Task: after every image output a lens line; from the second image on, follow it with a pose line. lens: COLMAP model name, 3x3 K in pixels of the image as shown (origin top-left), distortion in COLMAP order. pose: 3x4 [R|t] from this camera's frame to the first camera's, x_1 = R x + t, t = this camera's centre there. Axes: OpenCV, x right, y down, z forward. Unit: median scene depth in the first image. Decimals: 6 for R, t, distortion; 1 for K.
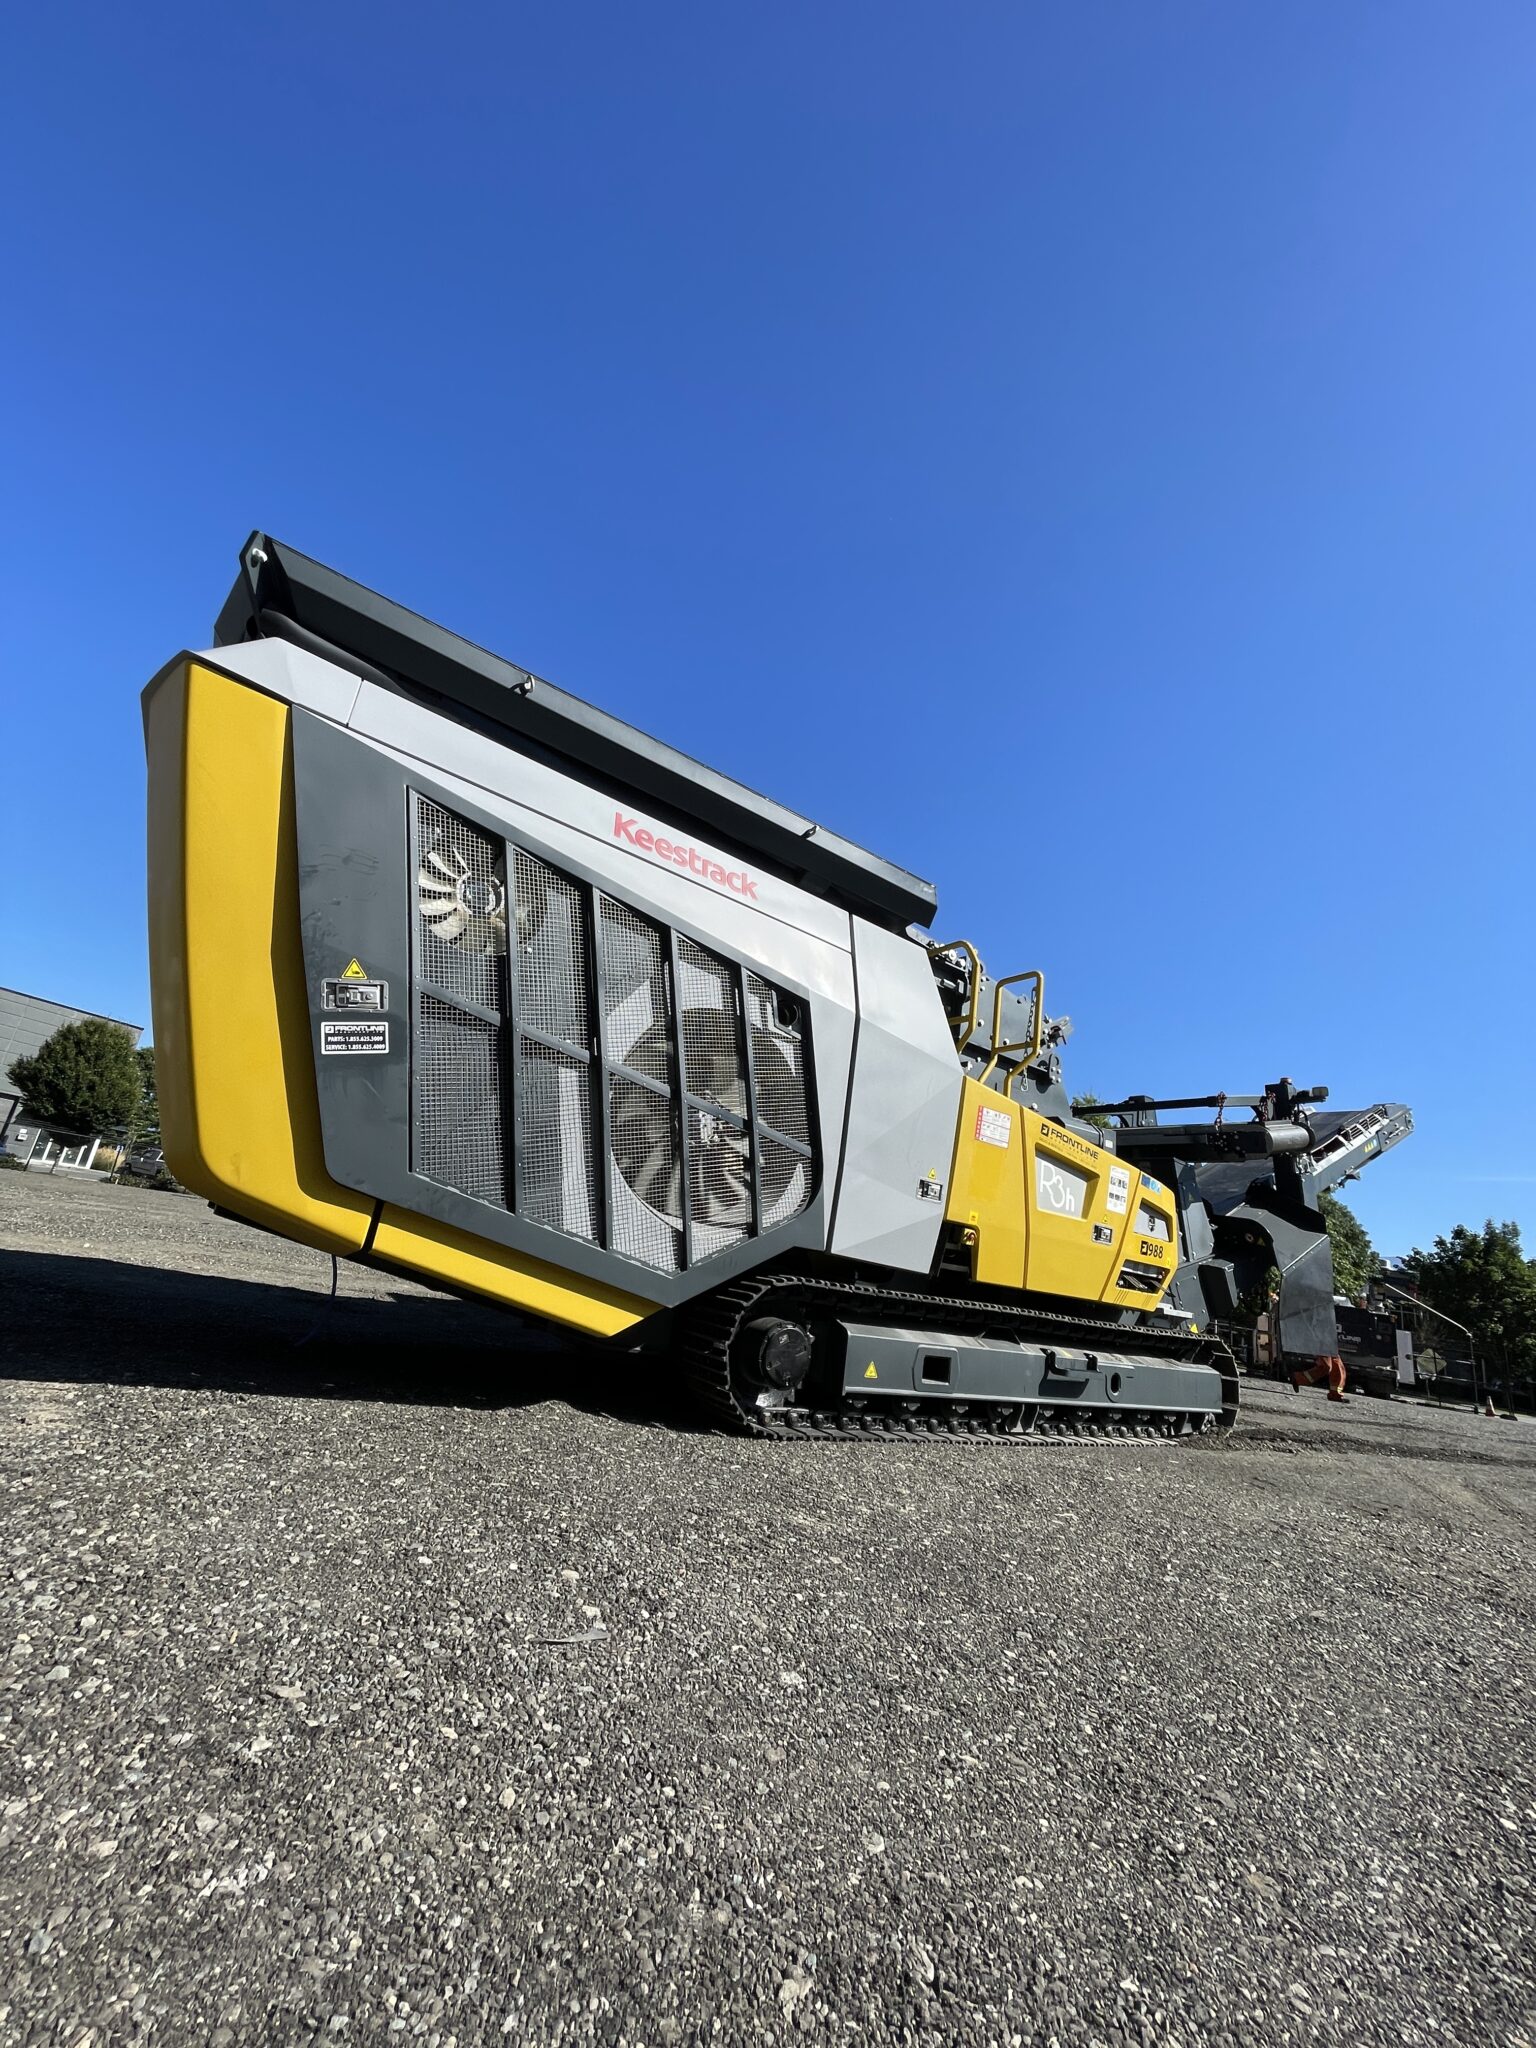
lens RADIAL K [[828.9, 0, 768.0], [0, 828.9, 1024.0], [0, 0, 1]] dist [0.000740, 0.000047]
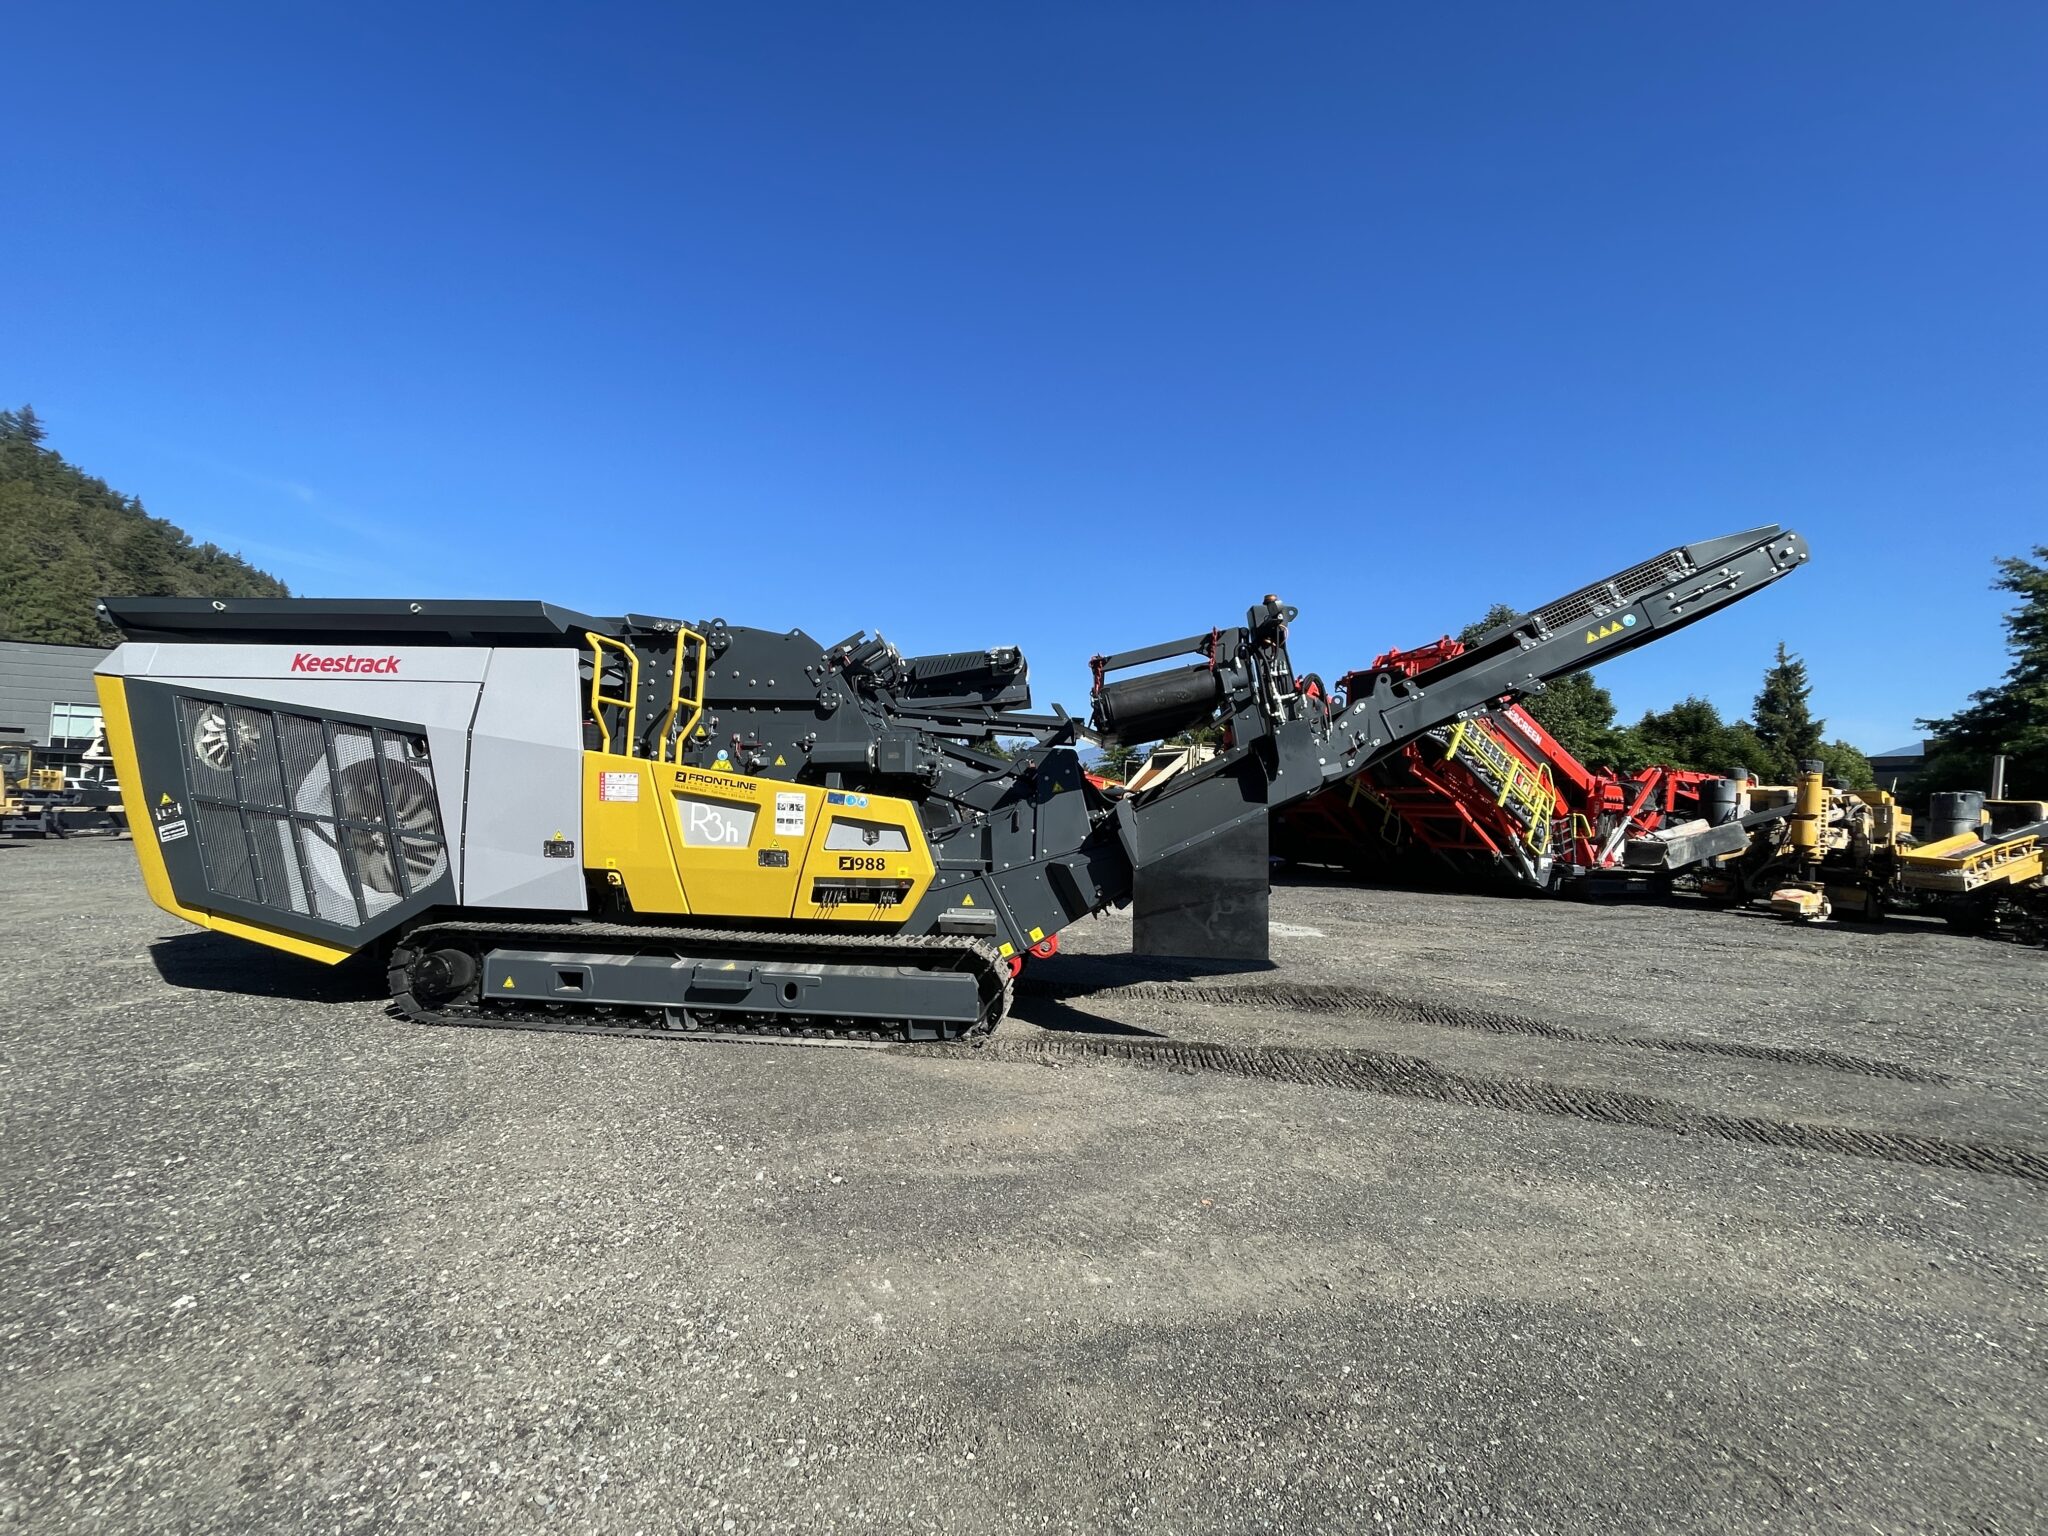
lens RADIAL K [[828.9, 0, 1024.0], [0, 828.9, 768.0], [0, 0, 1]] dist [0.000740, 0.000047]
pose [[0.751483, -0.155230, -0.641231, 1.557289], [0.263260, 0.961750, 0.075702, 0.170733], [0.604953, -0.225699, 0.763605, 0.479416]]
